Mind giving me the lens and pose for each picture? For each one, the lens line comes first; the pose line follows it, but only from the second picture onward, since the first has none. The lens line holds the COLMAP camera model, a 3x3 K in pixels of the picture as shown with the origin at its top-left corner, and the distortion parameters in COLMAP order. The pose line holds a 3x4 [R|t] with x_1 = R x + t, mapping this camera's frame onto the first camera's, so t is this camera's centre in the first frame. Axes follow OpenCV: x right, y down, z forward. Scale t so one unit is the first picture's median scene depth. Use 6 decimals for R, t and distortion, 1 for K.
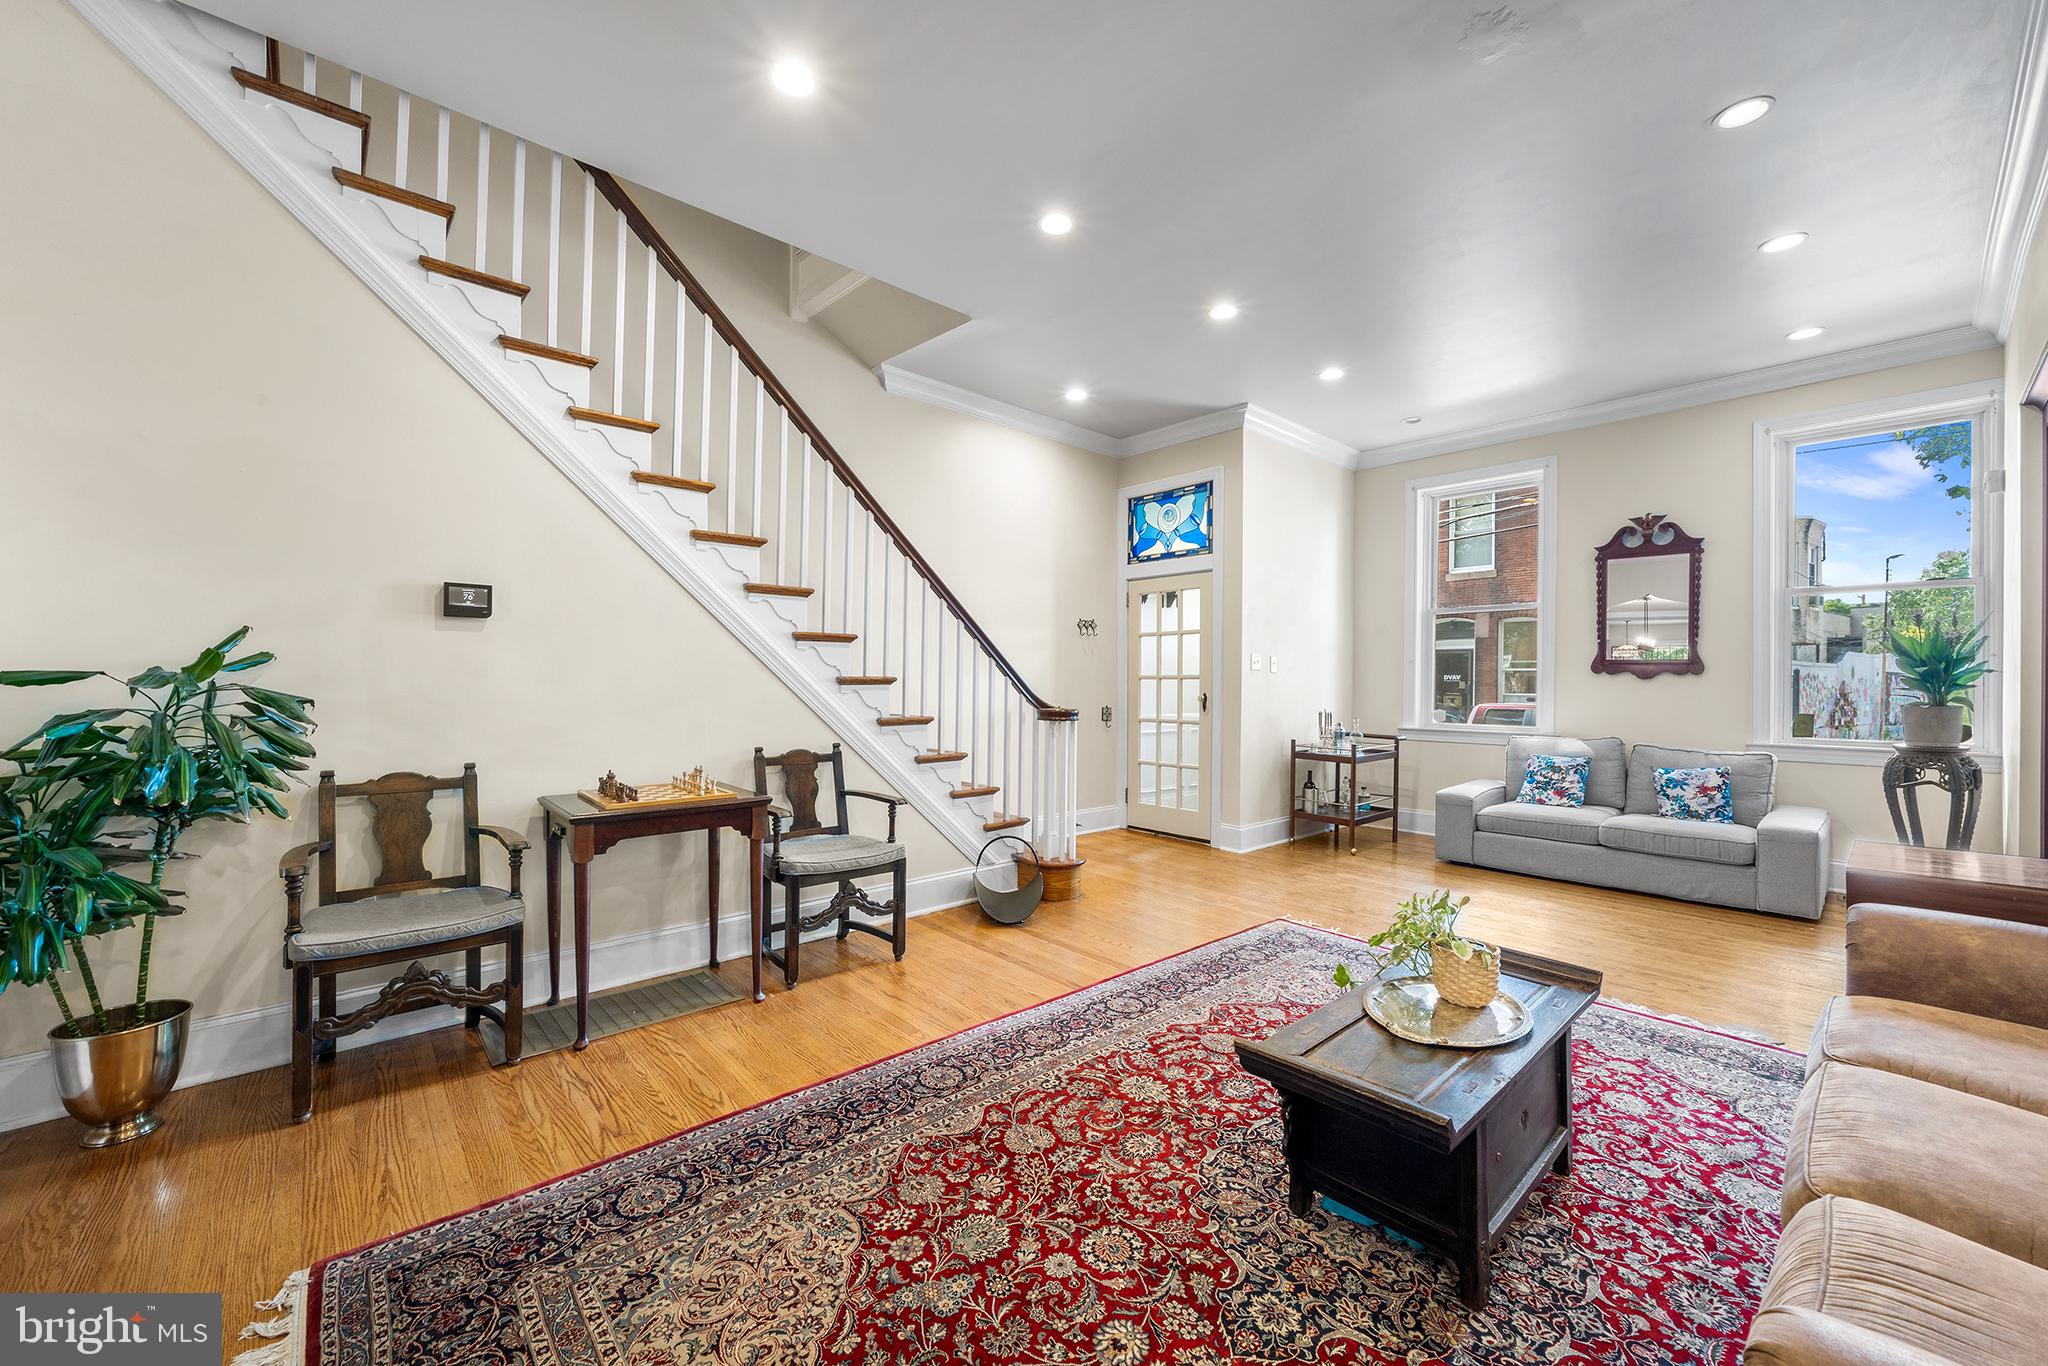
lens RADIAL K [[786.1, 0, 1036.3], [0, 786.1, 679.2], [0, 0, 1]] dist [0.000024, 0.000118]
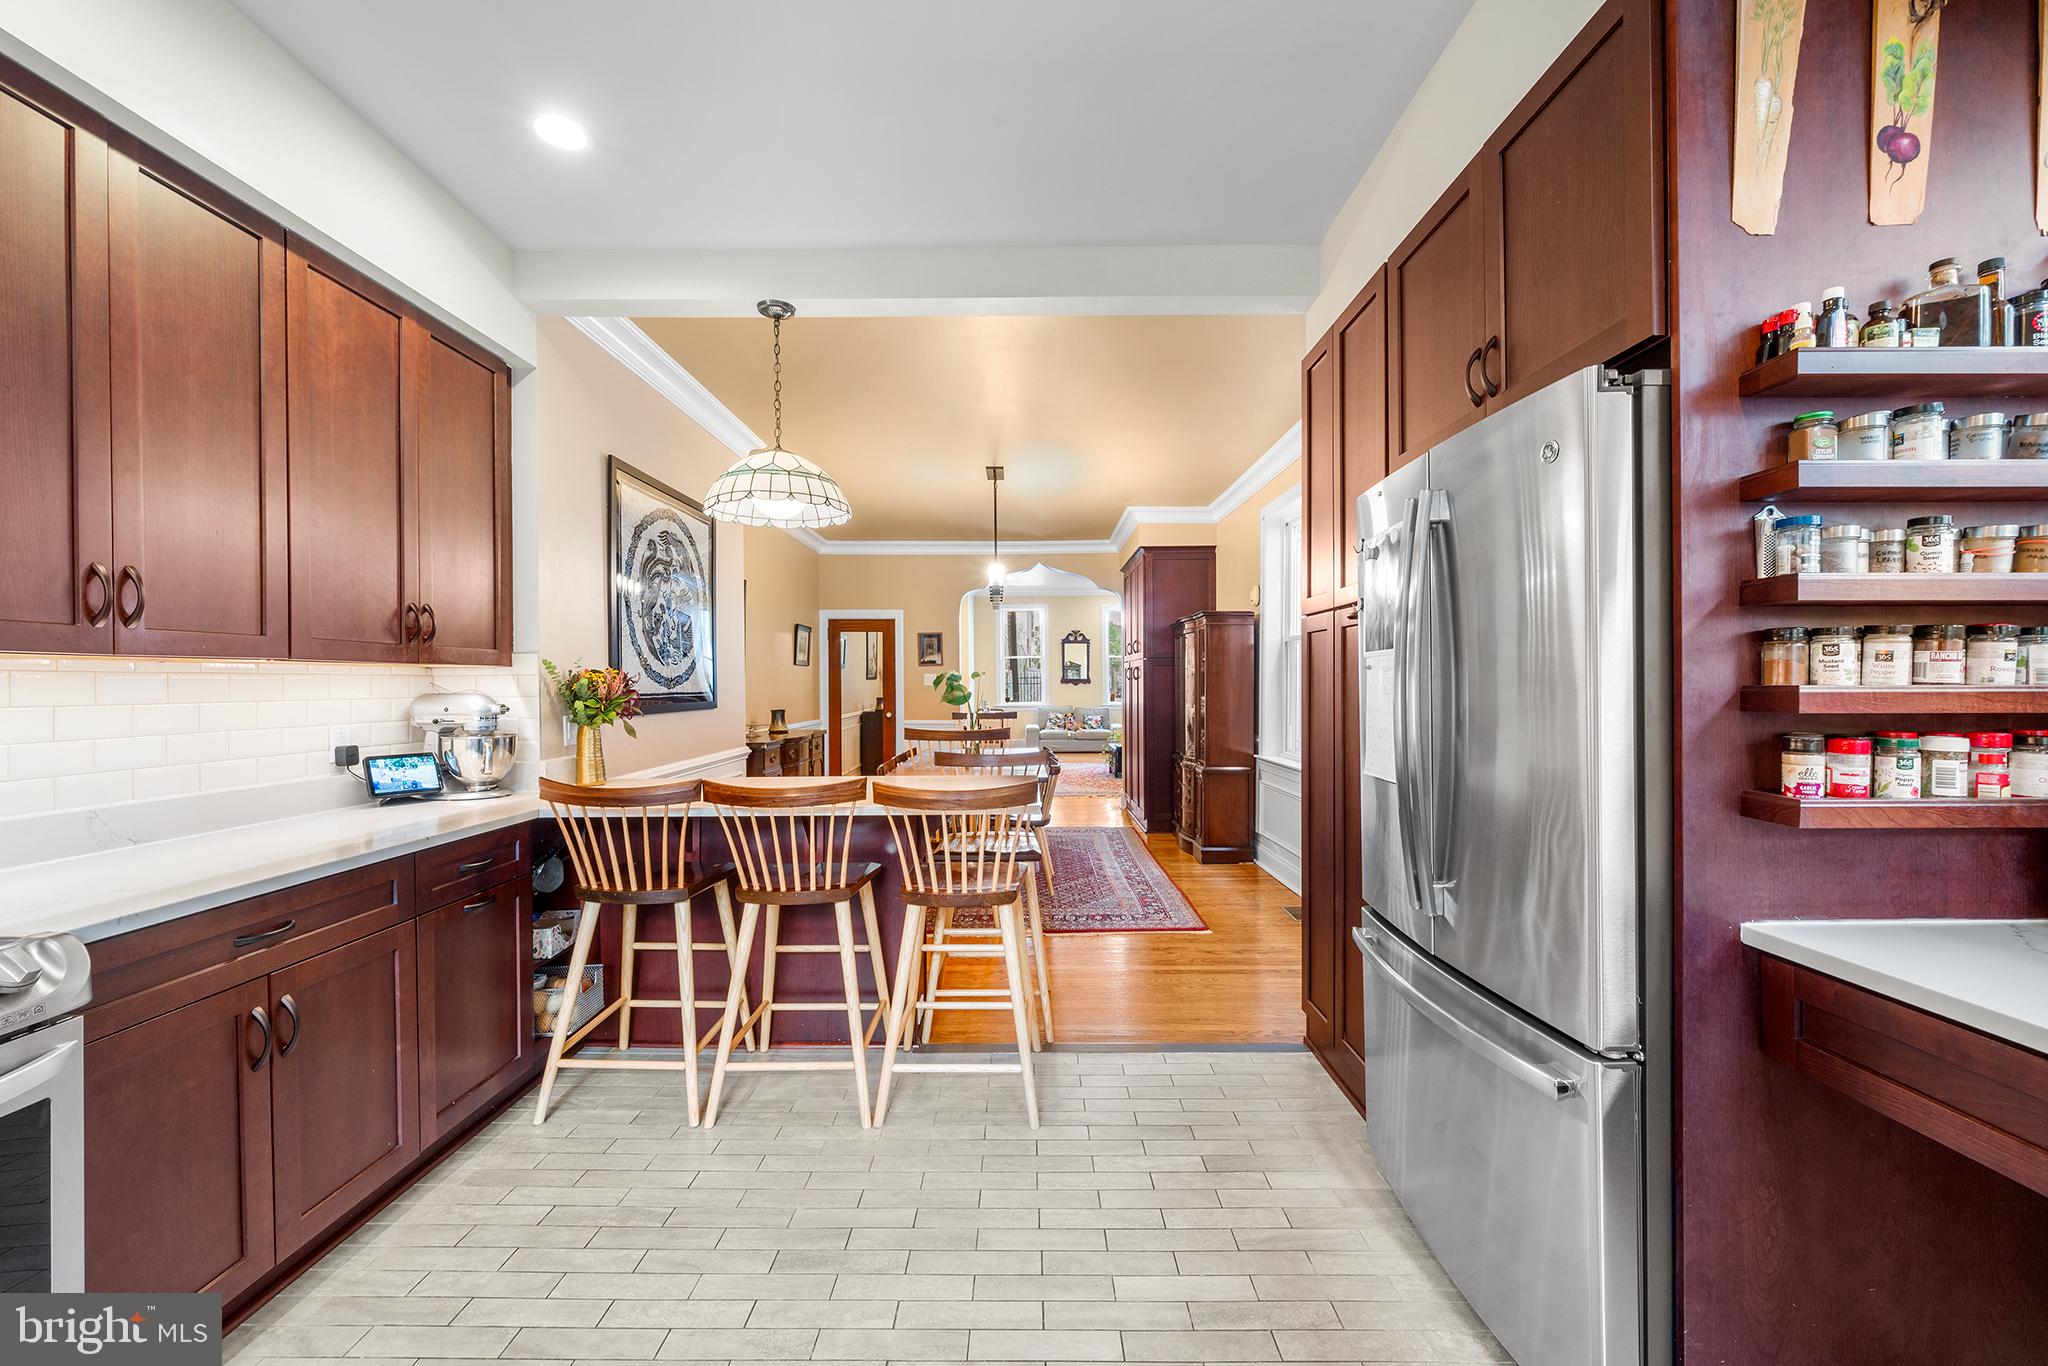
lens RADIAL K [[813.4, 0, 1024.7], [0, 813.4, 677.8], [0, 0, 1]] dist [0.002494, 0.000534]
pose [[0.678510, -0.009042, 0.734536, -2.464546], [0.013397, 0.999910, -0.000067, -0.049637], [-0.734469, 0.009886, 0.678570, -1.428246]]
